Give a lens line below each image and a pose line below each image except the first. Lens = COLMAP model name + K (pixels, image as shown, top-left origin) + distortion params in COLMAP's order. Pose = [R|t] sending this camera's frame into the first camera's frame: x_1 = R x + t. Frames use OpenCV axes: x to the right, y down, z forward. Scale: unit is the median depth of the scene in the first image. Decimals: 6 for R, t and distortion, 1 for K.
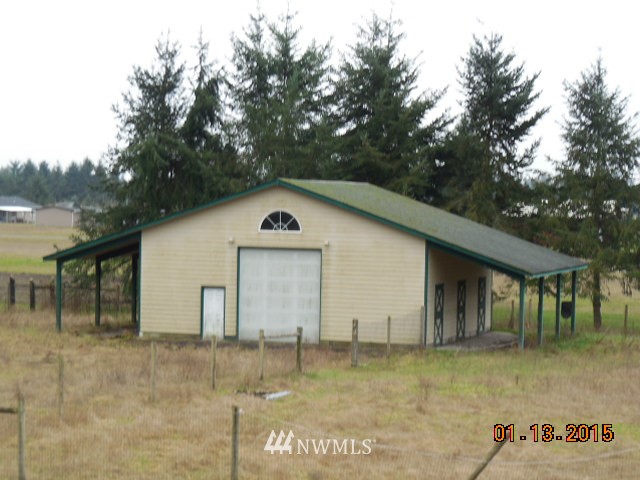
lens RADIAL K [[1754.1, 0, 320.0], [0, 1754.1, 240.0], [0, 0, 1]] dist [-0.057830, -0.227612]
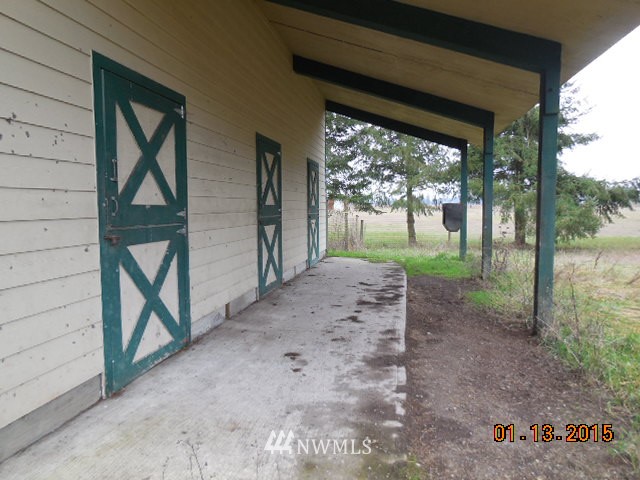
lens RADIAL K [[474.6, 0, 320.0], [0, 474.6, 240.0], [0, 0, 1]] dist [-0.003859, -0.002481]
pose [[0.988121, -0.033544, 0.149970, 0.073524], [0.026539, 0.998472, 0.048471, 0.039408], [-0.151367, -0.043915, 0.987502, 0.871617]]
